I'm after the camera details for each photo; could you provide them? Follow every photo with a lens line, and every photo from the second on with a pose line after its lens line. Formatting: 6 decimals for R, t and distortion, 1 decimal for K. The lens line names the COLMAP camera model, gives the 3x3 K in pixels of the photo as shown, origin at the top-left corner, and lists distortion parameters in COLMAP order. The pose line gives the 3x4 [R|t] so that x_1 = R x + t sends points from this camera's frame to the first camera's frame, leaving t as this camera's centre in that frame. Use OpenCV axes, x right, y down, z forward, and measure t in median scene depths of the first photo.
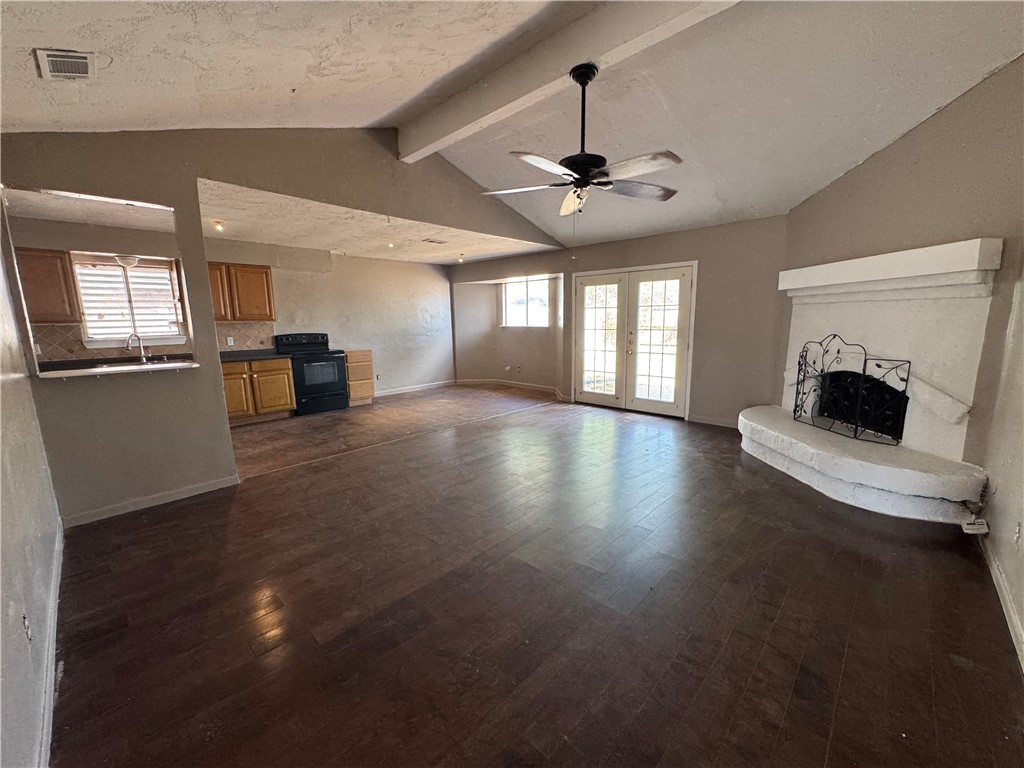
lens RADIAL K [[409.8, 0, 511.8], [0, 409.8, 381.7], [0, 0, 1]] dist [-0.004398, 0.000818]
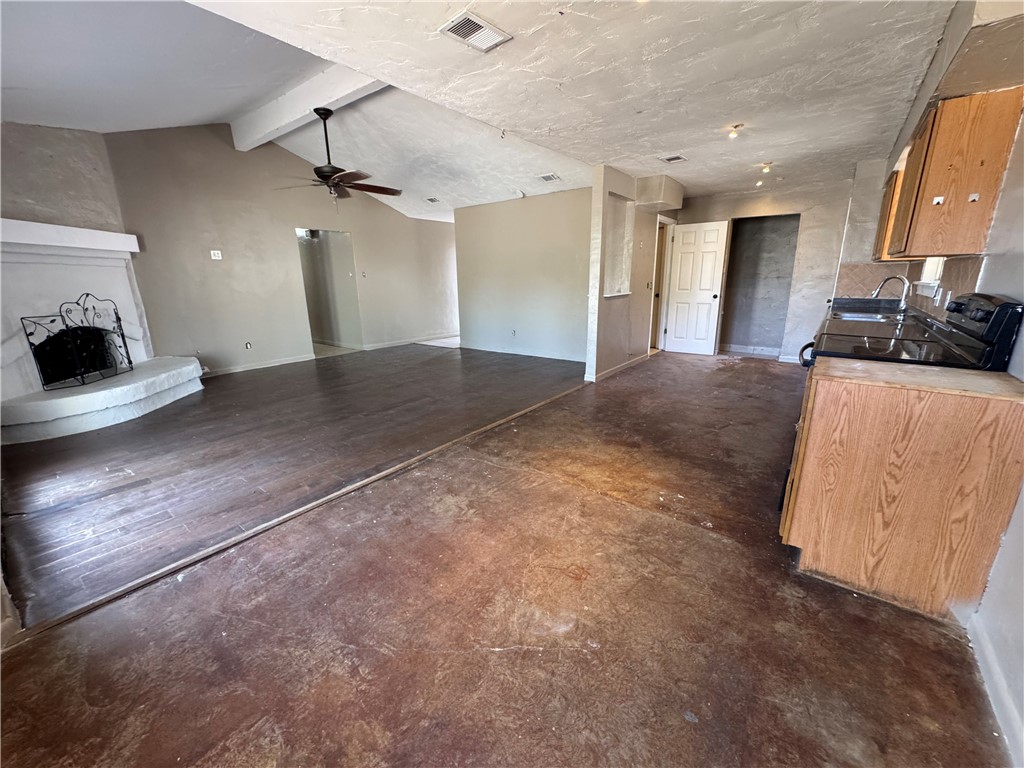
lens RADIAL K [[409.8, 0, 515.0], [0, 409.8, 384.2], [0, 0, 1]] dist [-0.004398, 0.000818]
pose [[-0.993652, 0.054531, -0.098403, -0.173346], [0.010877, 0.917142, 0.398412, -0.211923], [0.111975, 0.394812, -0.911913, 1.487587]]
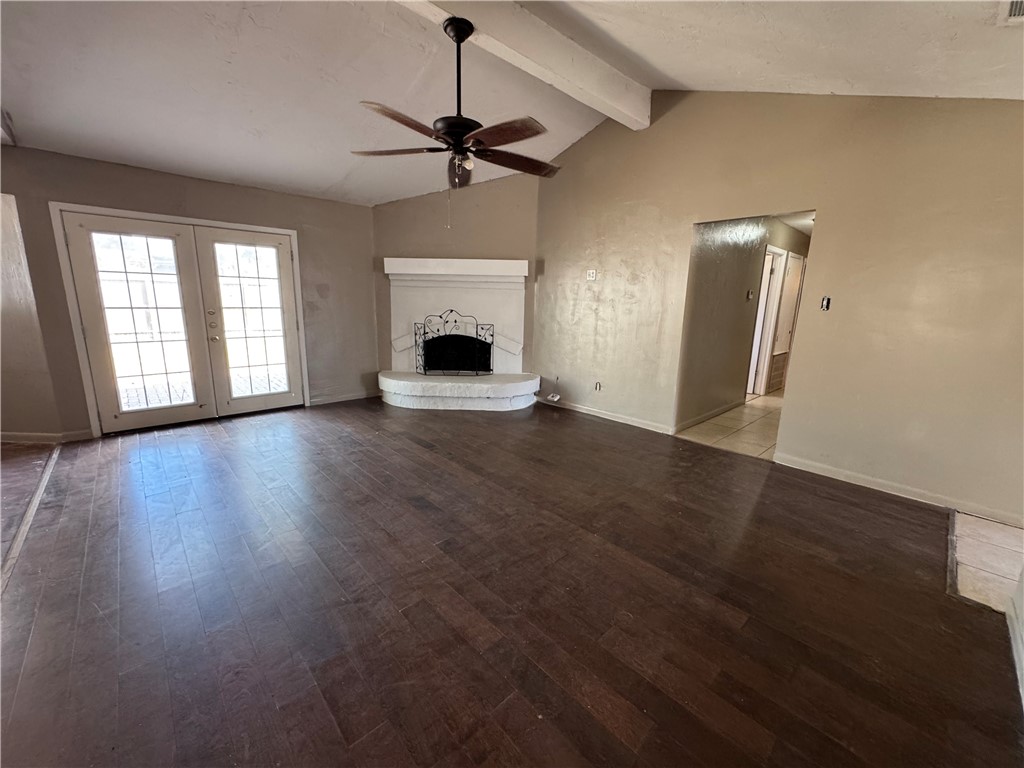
lens RADIAL K [[409.8, 0, 513.3], [0, 409.8, 382.6], [0, 0, 1]] dist [-0.004398, 0.000818]
pose [[0.053787, -0.184053, 0.981444, -0.447968], [0.130689, 0.975710, 0.175815, -0.059337], [-0.989963, 0.118808, 0.076535, 0.460673]]
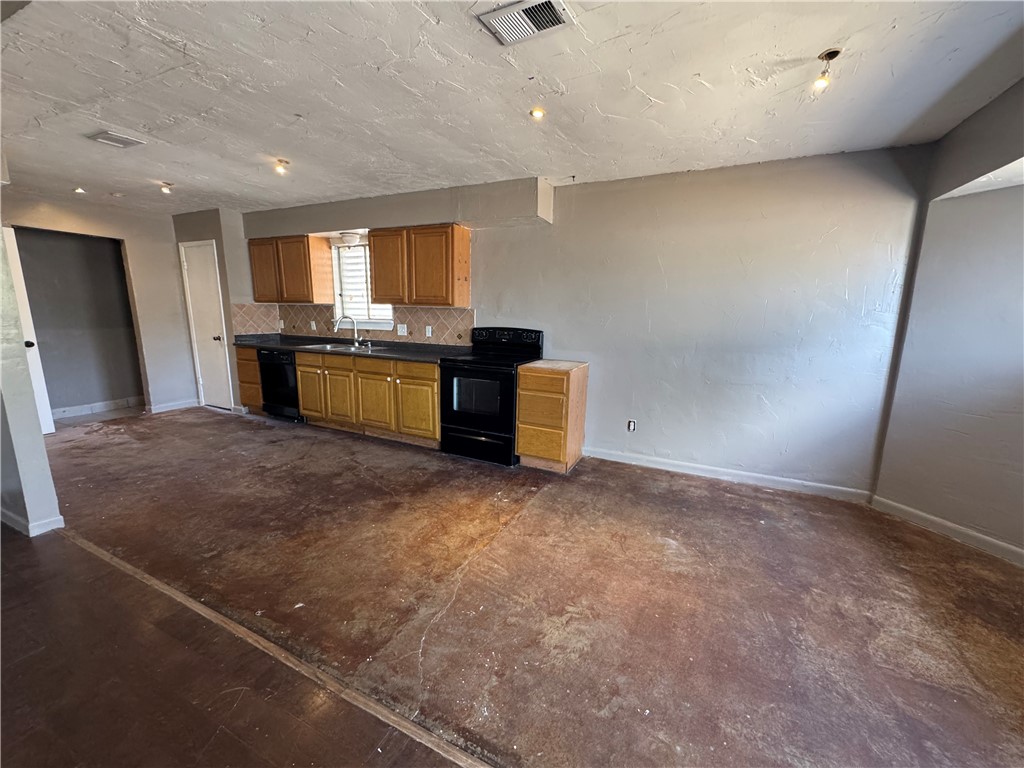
lens RADIAL K [[409.8, 0, 509.2], [0, 409.8, 385.8], [0, 0, 1]] dist [-0.004398, 0.000818]
pose [[0.311244, 0.198031, -0.929468, 0.110149], [-0.164005, 0.974566, 0.152720, -0.151700], [0.936071, 0.104905, 0.335806, 0.954675]]
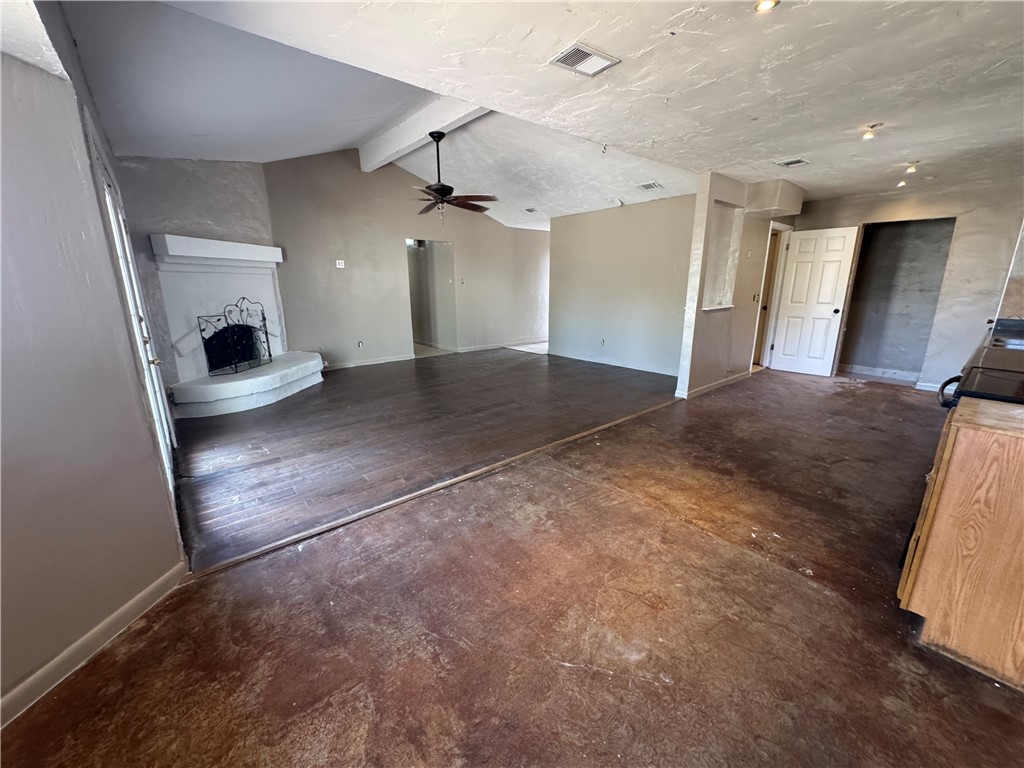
lens RADIAL K [[409.8, 0, 514.8], [0, 409.8, 384.0], [0, 0, 1]] dist [-0.004398, 0.000818]
pose [[-0.994170, -0.008960, 0.107448, -0.171432], [0.033435, 0.921798, 0.386226, -0.227367], [-0.102506, 0.387567, -0.916124, 1.493033]]
